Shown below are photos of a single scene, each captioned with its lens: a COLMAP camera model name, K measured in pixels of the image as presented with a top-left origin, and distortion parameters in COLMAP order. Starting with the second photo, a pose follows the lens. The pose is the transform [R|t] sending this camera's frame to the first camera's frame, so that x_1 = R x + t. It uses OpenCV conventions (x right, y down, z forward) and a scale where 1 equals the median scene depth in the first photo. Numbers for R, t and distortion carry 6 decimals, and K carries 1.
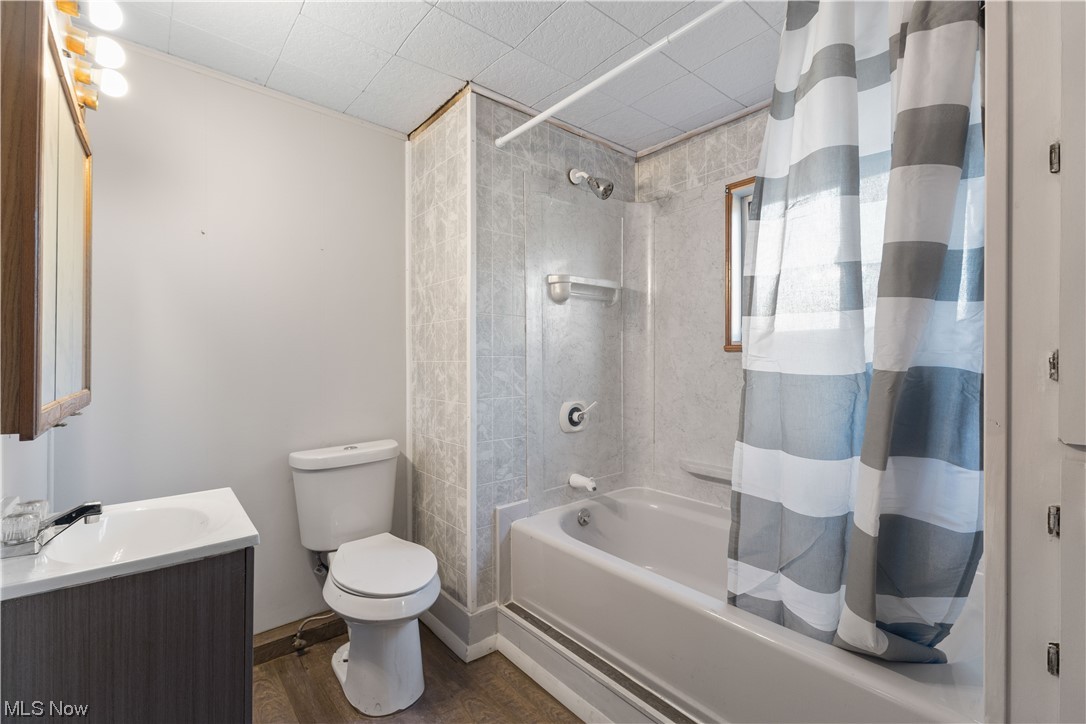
lens RADIAL K [[480.9, 0, 541.8], [0, 480.9, 362.8], [0, 0, 1]] dist [0.009231, 0.000192]
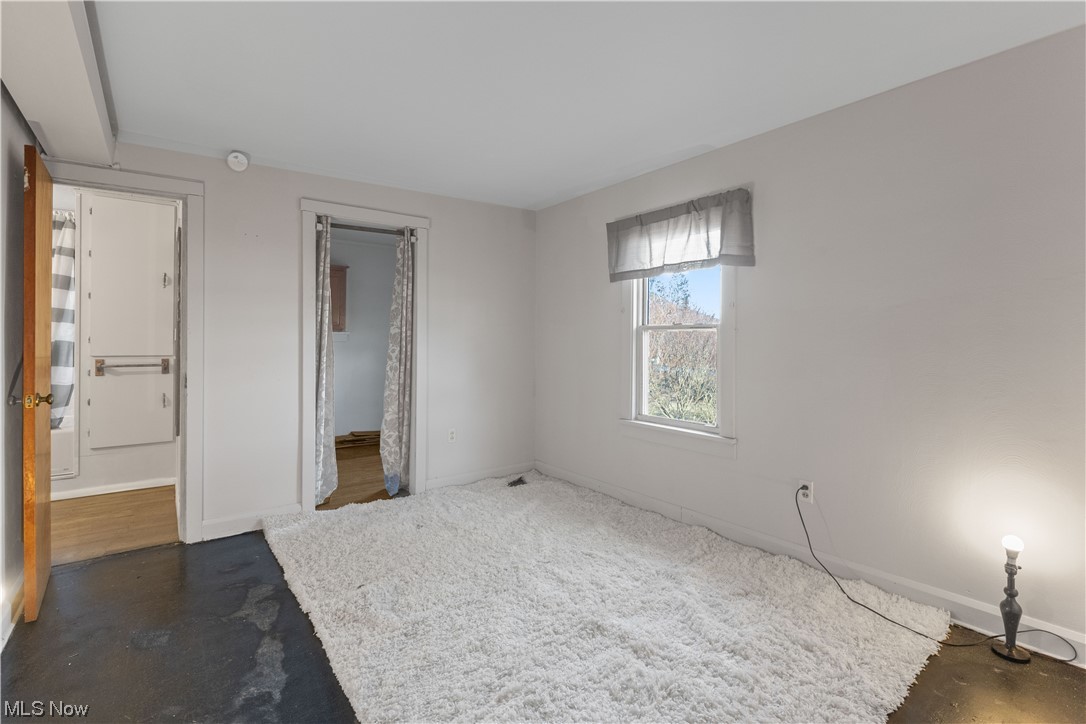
lens RADIAL K [[503.3, 0, 545.2], [0, 503.3, 335.8], [0, 0, 1]] dist [-0.001082, -0.000148]
pose [[0.068881, 0.002723, 0.997621, -2.857169], [-0.003908, 0.999989, -0.002460, -0.031287], [-0.997617, -0.003729, 0.068891, -3.052310]]
